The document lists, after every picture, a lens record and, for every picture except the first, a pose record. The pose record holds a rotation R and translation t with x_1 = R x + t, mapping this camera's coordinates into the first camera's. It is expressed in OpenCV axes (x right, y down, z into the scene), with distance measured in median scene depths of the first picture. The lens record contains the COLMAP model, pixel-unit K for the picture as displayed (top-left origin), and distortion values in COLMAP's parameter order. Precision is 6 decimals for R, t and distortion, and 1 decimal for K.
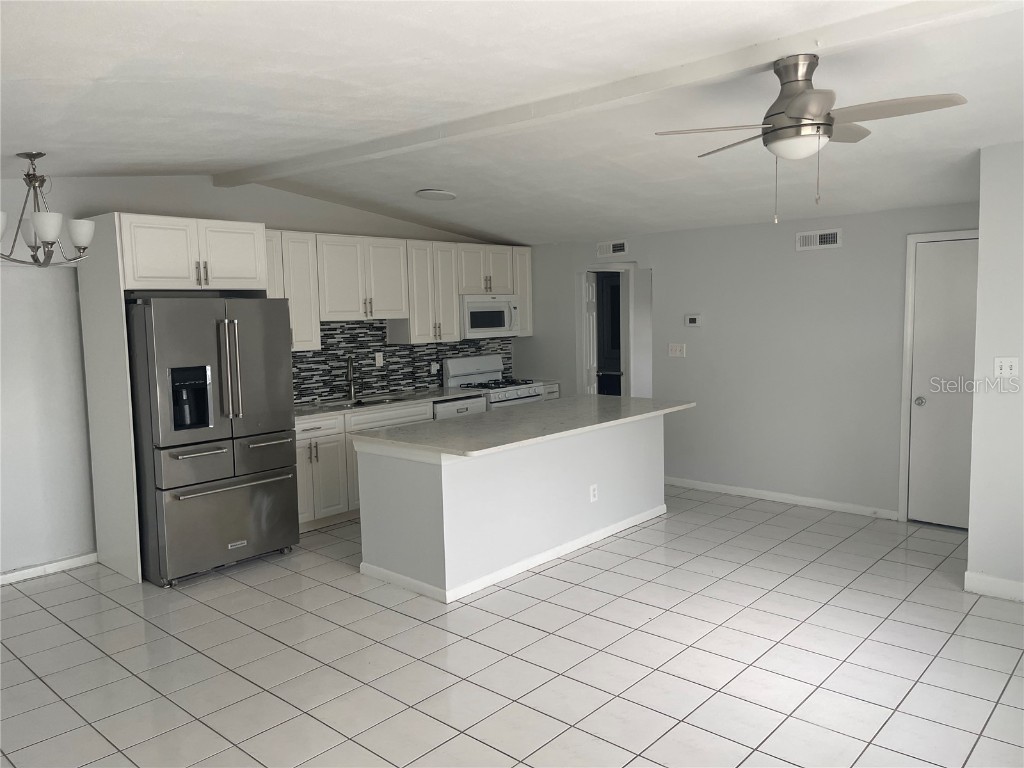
lens RADIAL K [[785.1, 0, 542.1], [0, 785.1, 381.4], [0, 0, 1]] dist [0.044529, -0.003235]
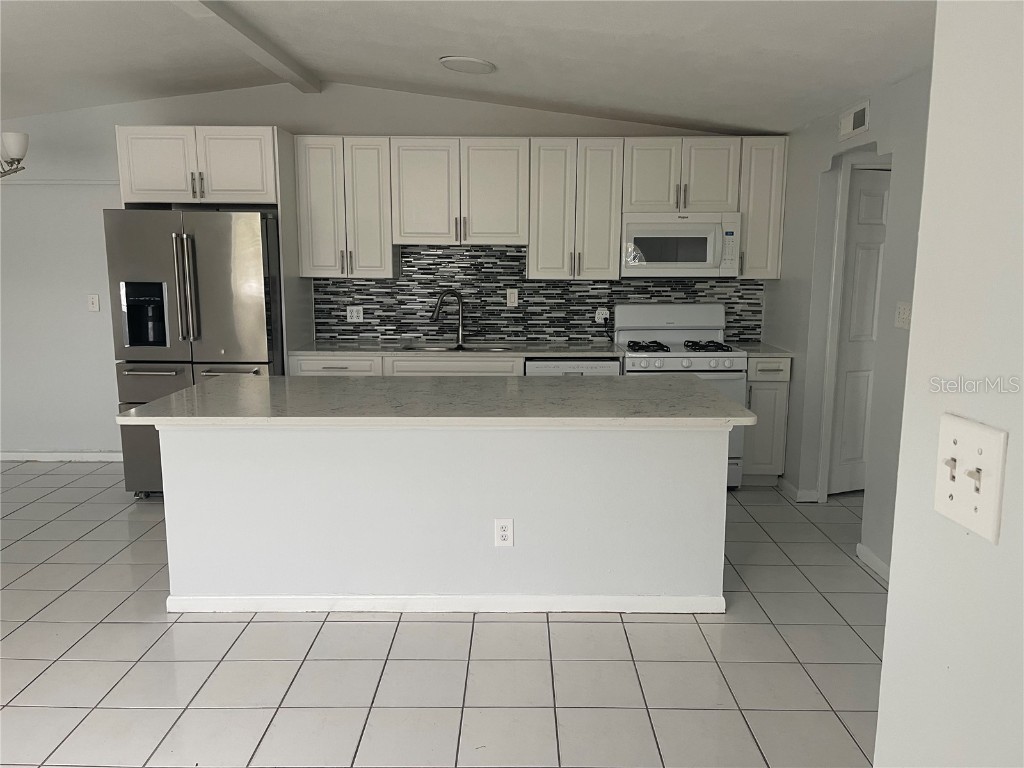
lens RADIAL K [[781.1, 0, 512.0], [0, 781.1, 384.0], [0, 0, 1]] dist [0.077878, -0.113387]
pose [[0.639576, 0.144568, -0.755011, 0.397474], [-0.090295, 0.989486, 0.112975, -0.030464], [0.763406, -0.004082, 0.645906, 0.486979]]
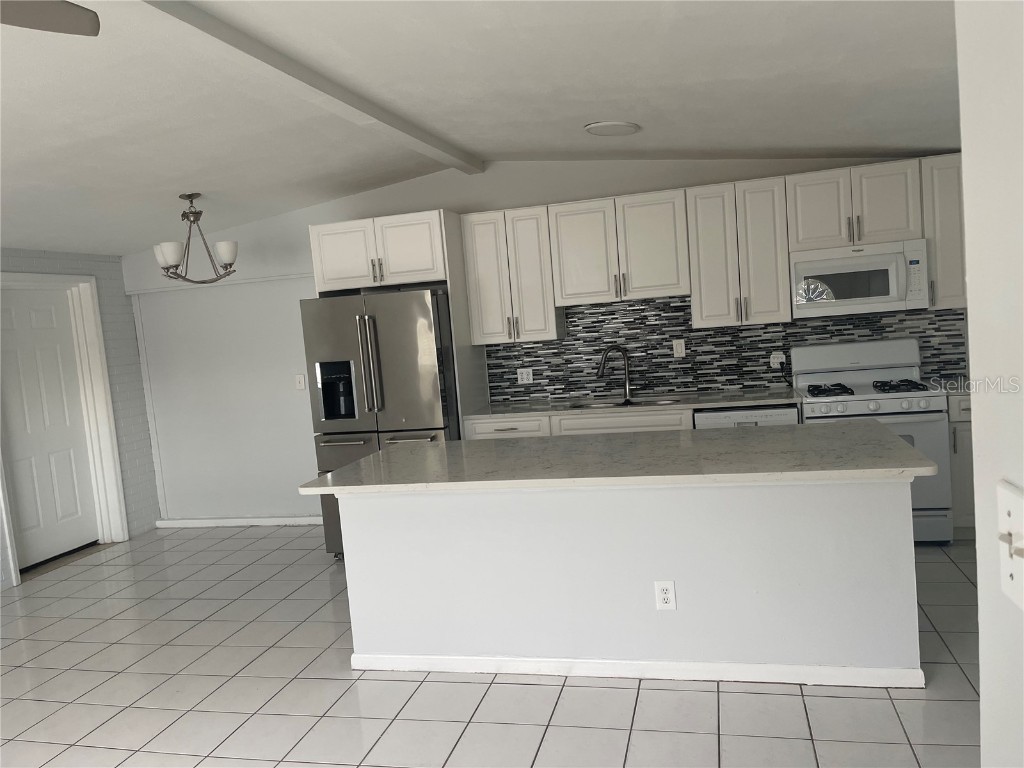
lens RADIAL K [[781.1, 0, 512.0], [0, 781.1, 384.0], [0, 0, 1]] dist [0.077878, -0.113387]
pose [[0.435227, 0.059199, -0.898372, 0.415968], [-0.011480, 0.998120, 0.060211, -0.037241], [0.900248, -0.015892, 0.435088, 0.510044]]
